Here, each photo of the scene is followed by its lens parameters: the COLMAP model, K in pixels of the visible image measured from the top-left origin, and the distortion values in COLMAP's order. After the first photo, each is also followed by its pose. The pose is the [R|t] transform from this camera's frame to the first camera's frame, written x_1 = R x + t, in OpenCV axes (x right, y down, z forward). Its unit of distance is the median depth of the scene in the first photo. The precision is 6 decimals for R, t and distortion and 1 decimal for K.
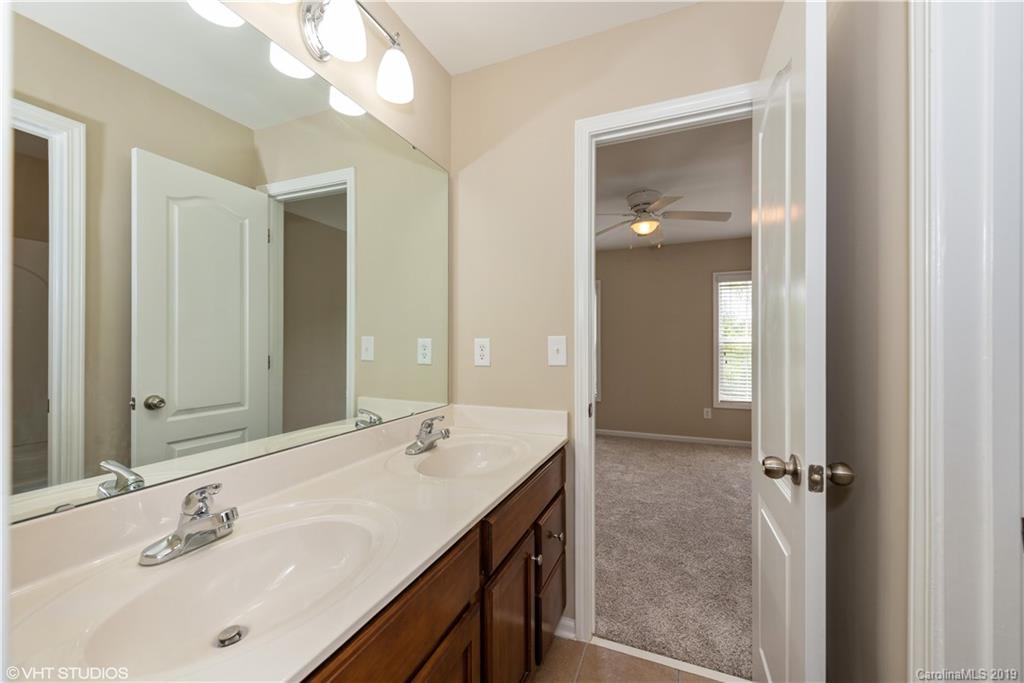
lens RADIAL K [[401.2, 0, 506.4], [0, 401.2, 341.7], [0, 0, 1]] dist [-0.015646, 0.000284]
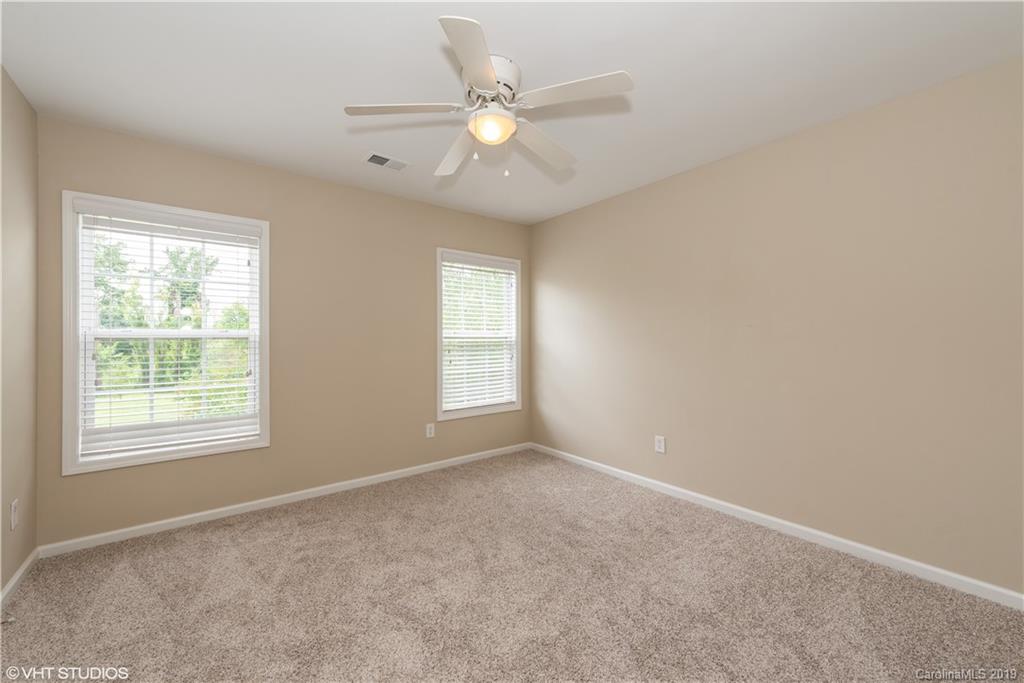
lens RADIAL K [[401.2, 0, 513.7], [0, 401.2, 335.8], [0, 0, 1]] dist [-0.015646, 0.000284]
pose [[0.495267, -0.006827, 0.868714, -0.086788], [0.008670, 0.999958, 0.002916, -0.003001], [-0.868698, 0.006088, 0.495305, 0.491092]]
